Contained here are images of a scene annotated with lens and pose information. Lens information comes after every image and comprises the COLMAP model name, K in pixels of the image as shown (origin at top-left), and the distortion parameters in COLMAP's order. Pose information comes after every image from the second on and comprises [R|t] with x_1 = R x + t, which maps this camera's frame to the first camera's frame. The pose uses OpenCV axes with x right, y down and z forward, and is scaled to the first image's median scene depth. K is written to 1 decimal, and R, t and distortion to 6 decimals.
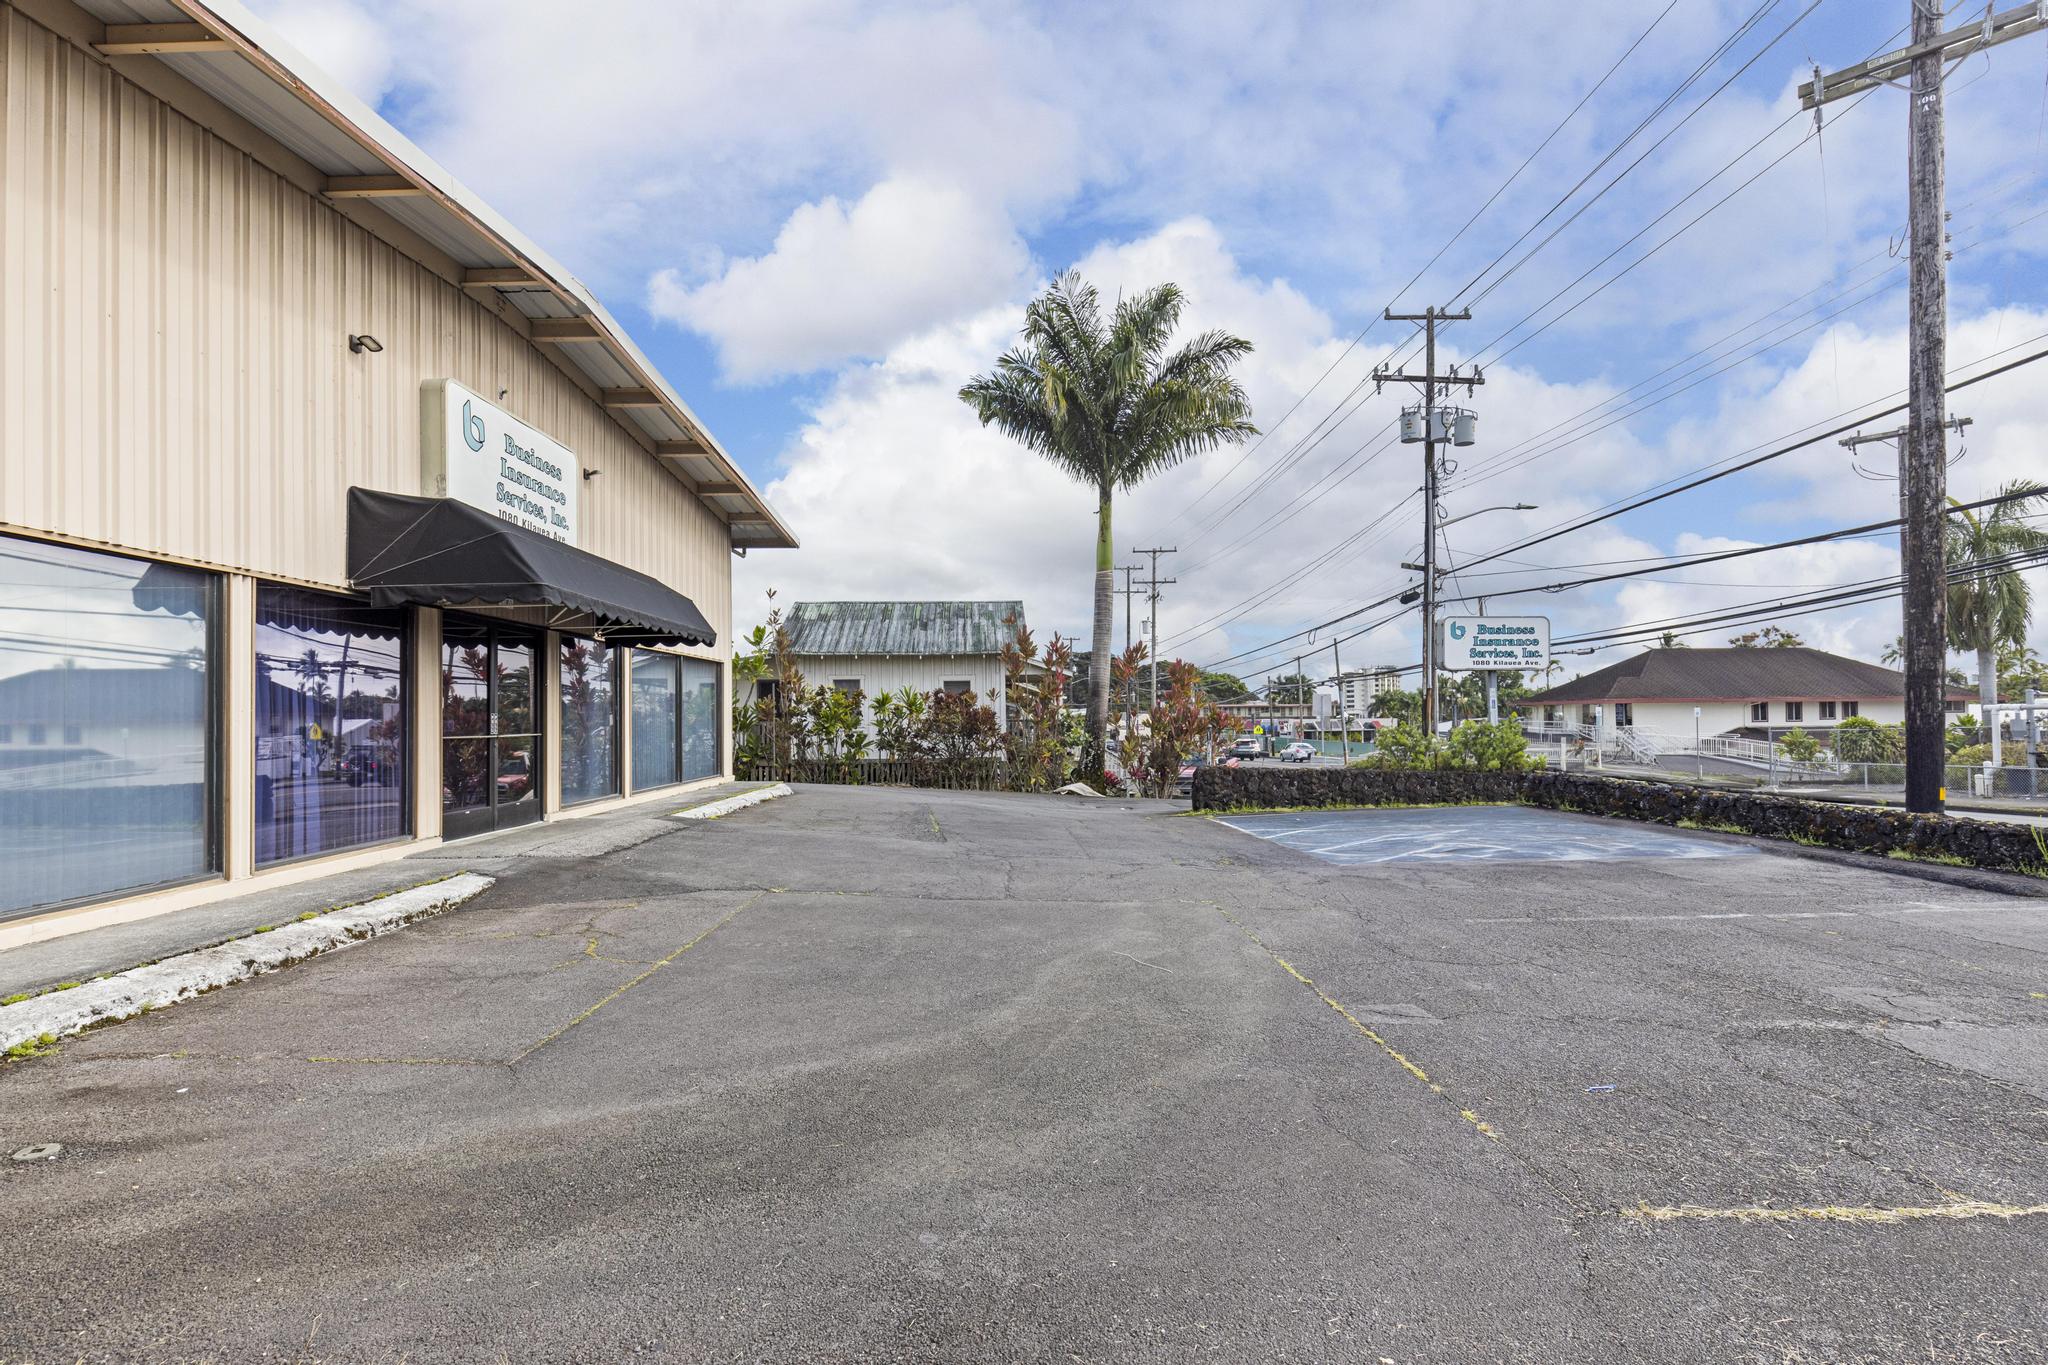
lens RADIAL K [[928.4, 0, 1015.4], [0, 928.4, 692.5], [0, 0, 1]] dist [0.002213, 0.000535]
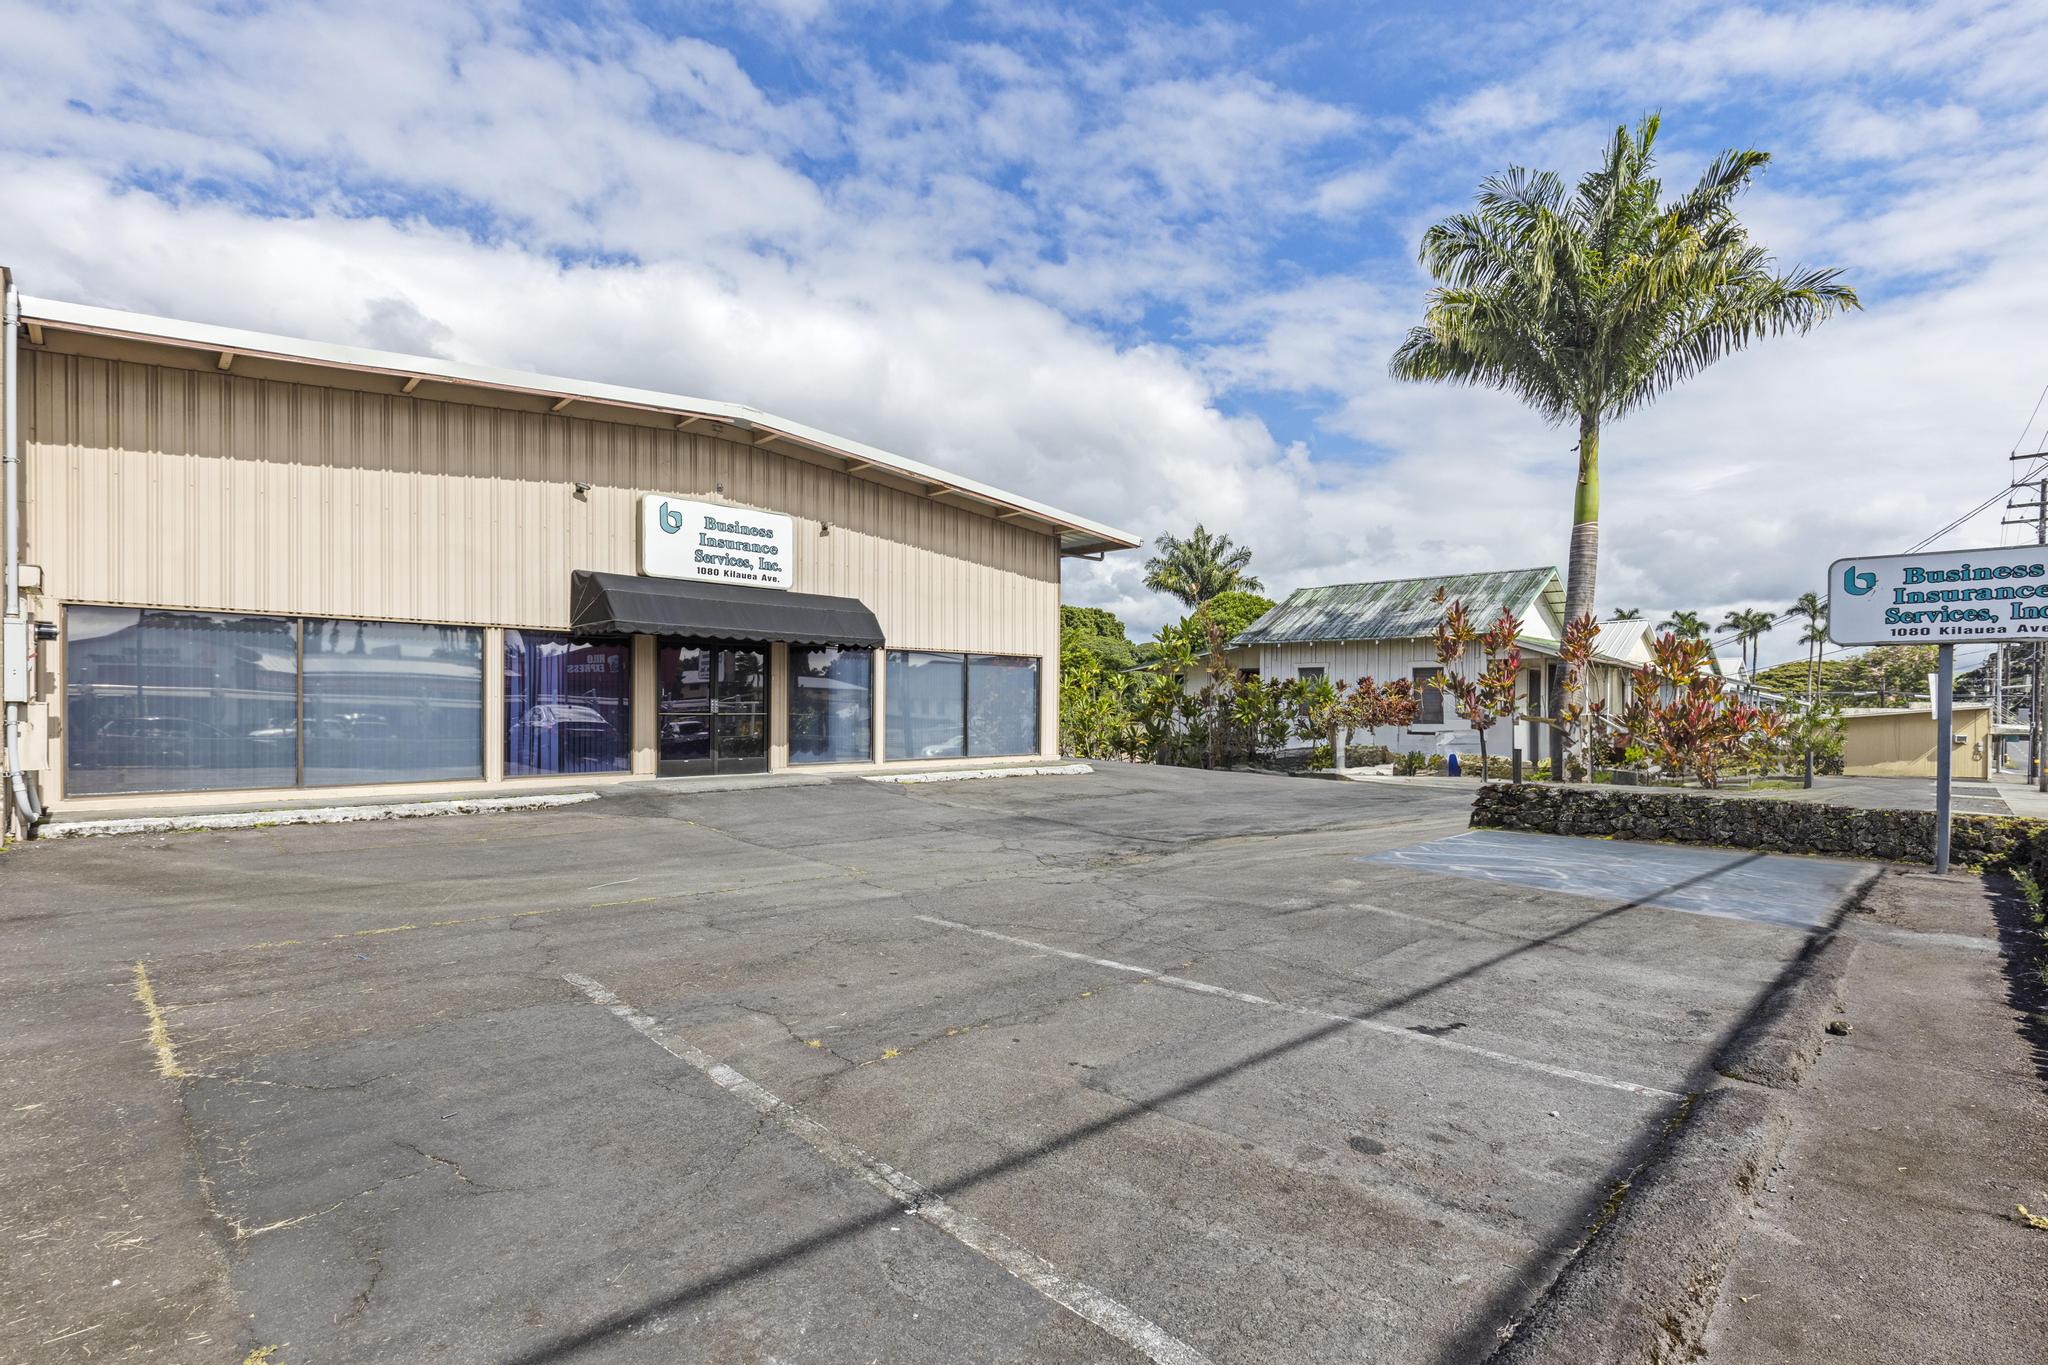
lens RADIAL K [[951.9, 0, 1020.6], [0, 951.9, 716.0], [0, 0, 1]] dist [0.000922, -0.000408]
pose [[0.697146, 0.022864, -0.716565, 0.852517], [0.005542, 0.999290, 0.037276, -0.005180], [0.716908, -0.029958, 0.696524, 0.243659]]
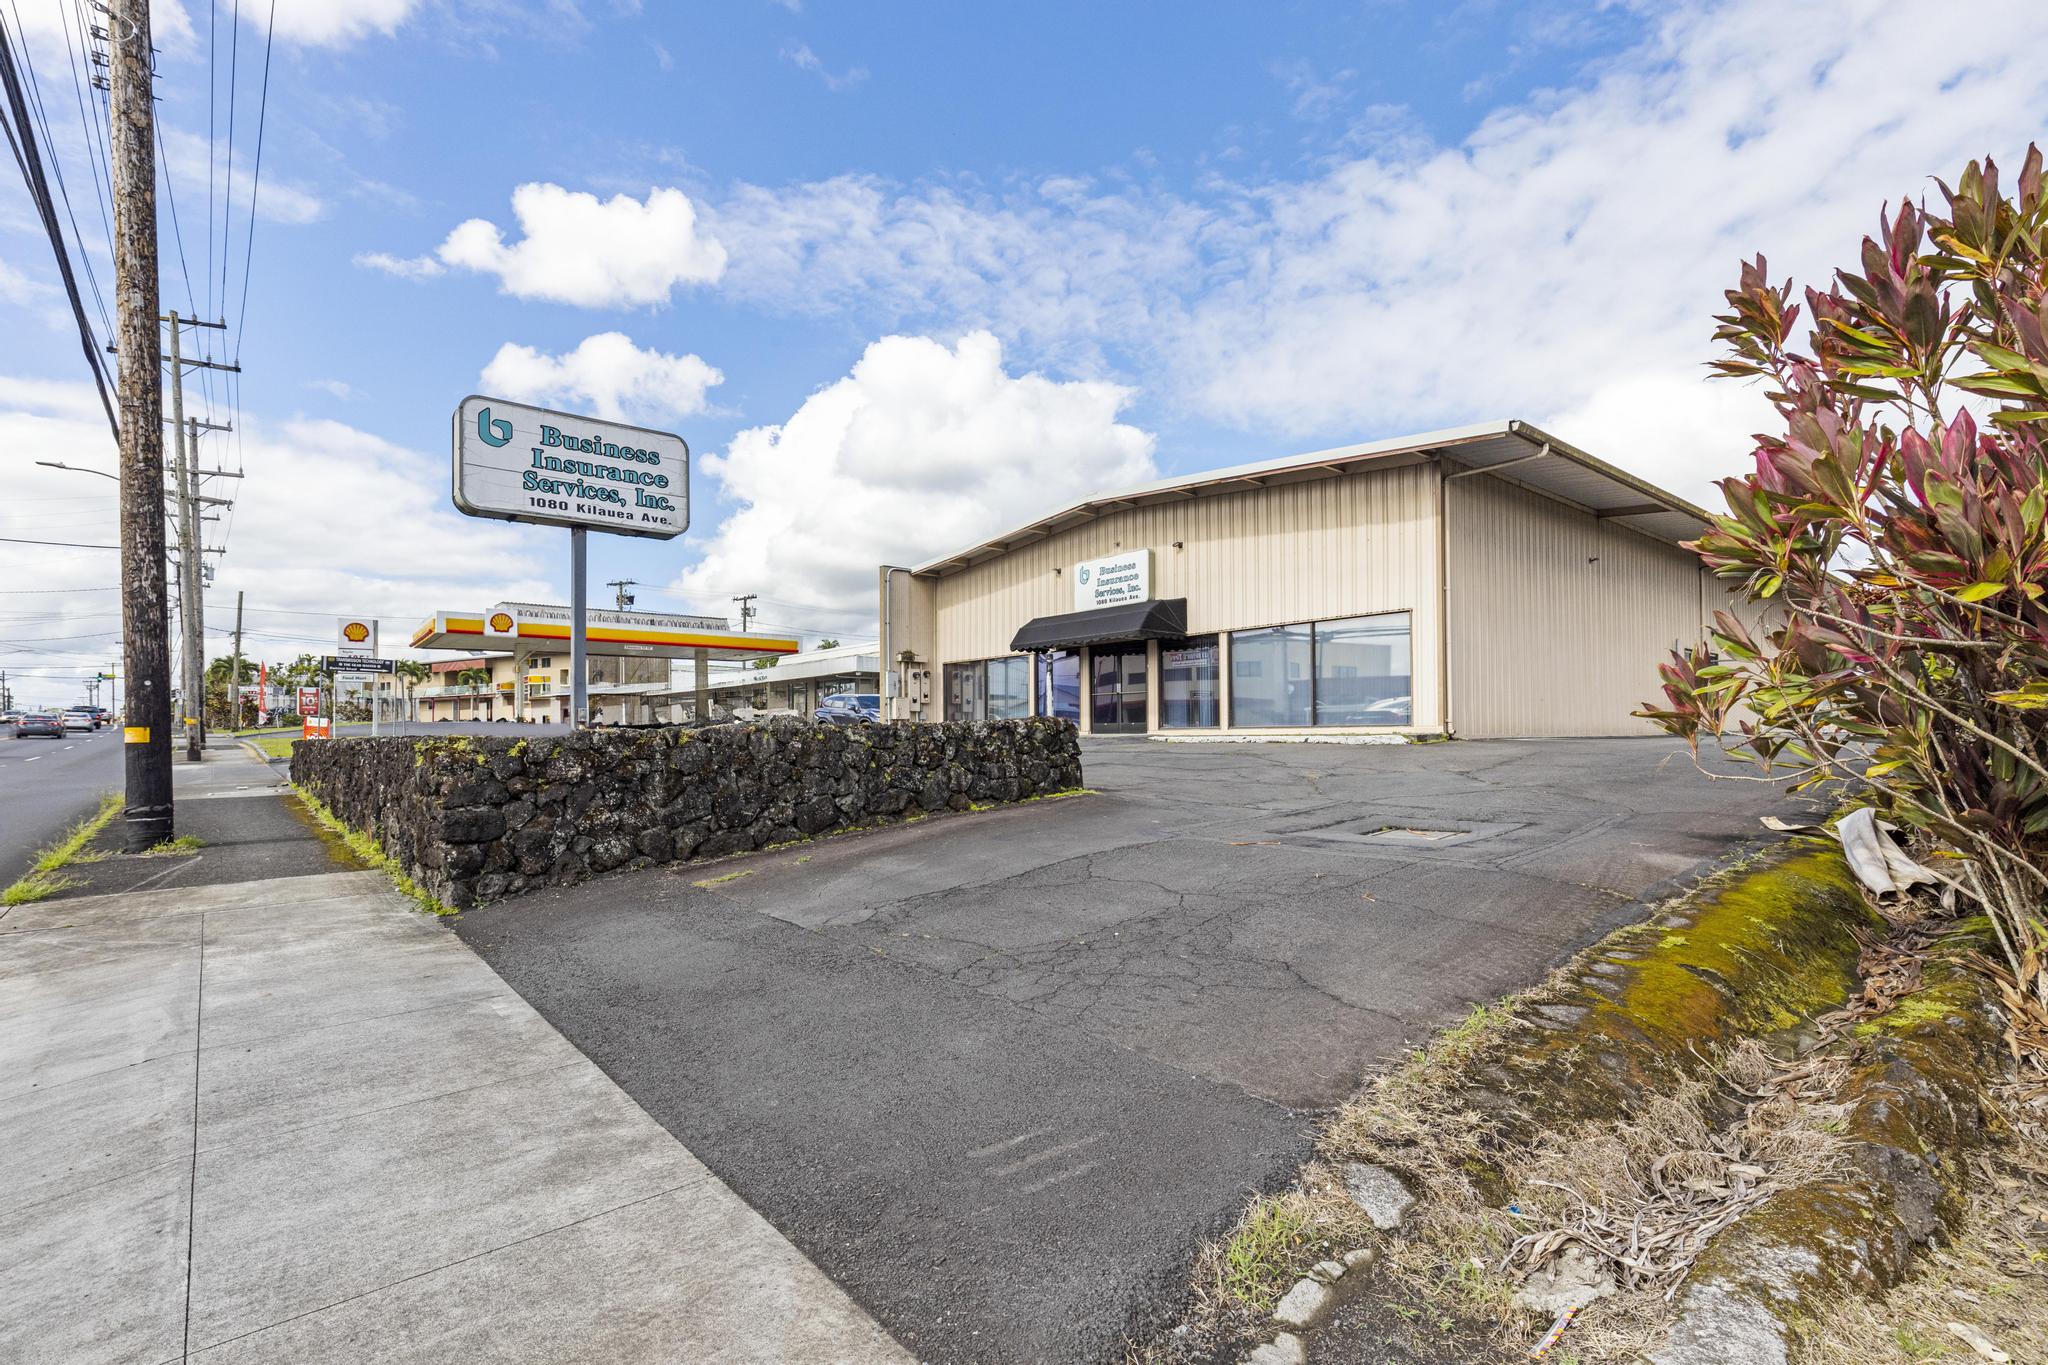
lens RADIAL K [[942.0, 0, 1010.0], [0, 942.0, 701.5], [0, 0, 1]] dist [0.000062, 0.000003]
pose [[-0.779082, 0.000598, -0.626921, 1.047177], [0.037277, 0.998274, -0.045372, 0.152390], [0.625812, -0.058719, -0.777760, 2.461798]]
